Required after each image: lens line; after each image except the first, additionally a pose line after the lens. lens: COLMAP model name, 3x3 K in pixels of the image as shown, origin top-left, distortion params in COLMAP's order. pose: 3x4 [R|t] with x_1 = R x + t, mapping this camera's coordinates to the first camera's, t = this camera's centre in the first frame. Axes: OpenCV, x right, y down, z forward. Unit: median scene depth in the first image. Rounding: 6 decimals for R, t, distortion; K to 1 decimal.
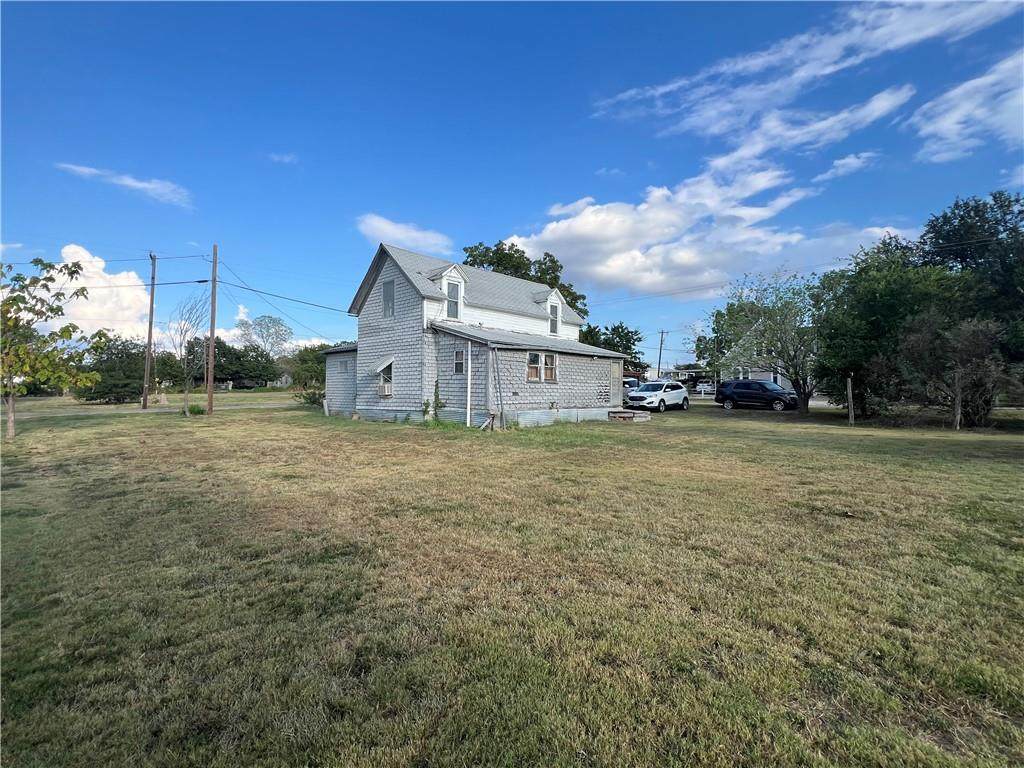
lens RADIAL K [[481.0, 0, 512.1], [0, 481.0, 384.0], [0, 0, 1]] dist [0.002216, 0.000509]
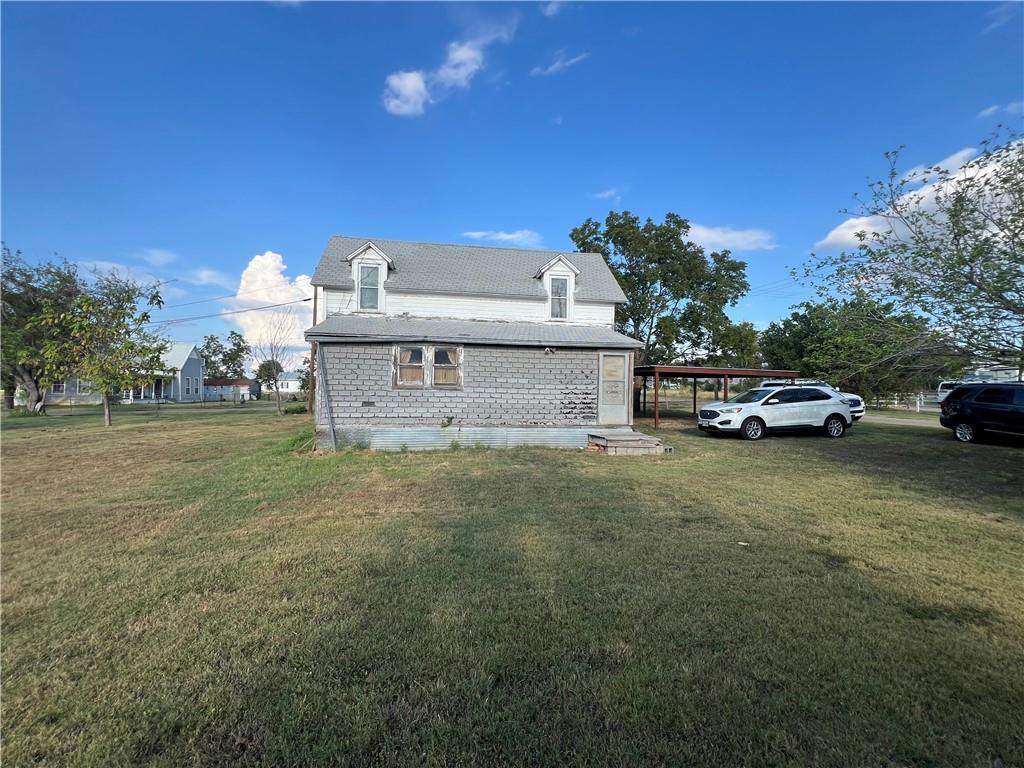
lens RADIAL K [[460.0, 0, 512.5], [0, 460.0, 384.3], [0, 0, 1]] dist [0.003625, 0.000114]
pose [[0.809266, -0.001710, -0.587439, 0.519830], [-0.002301, 0.999979, -0.006081, -0.004743], [0.587437, 0.006273, 0.809245, 0.494878]]
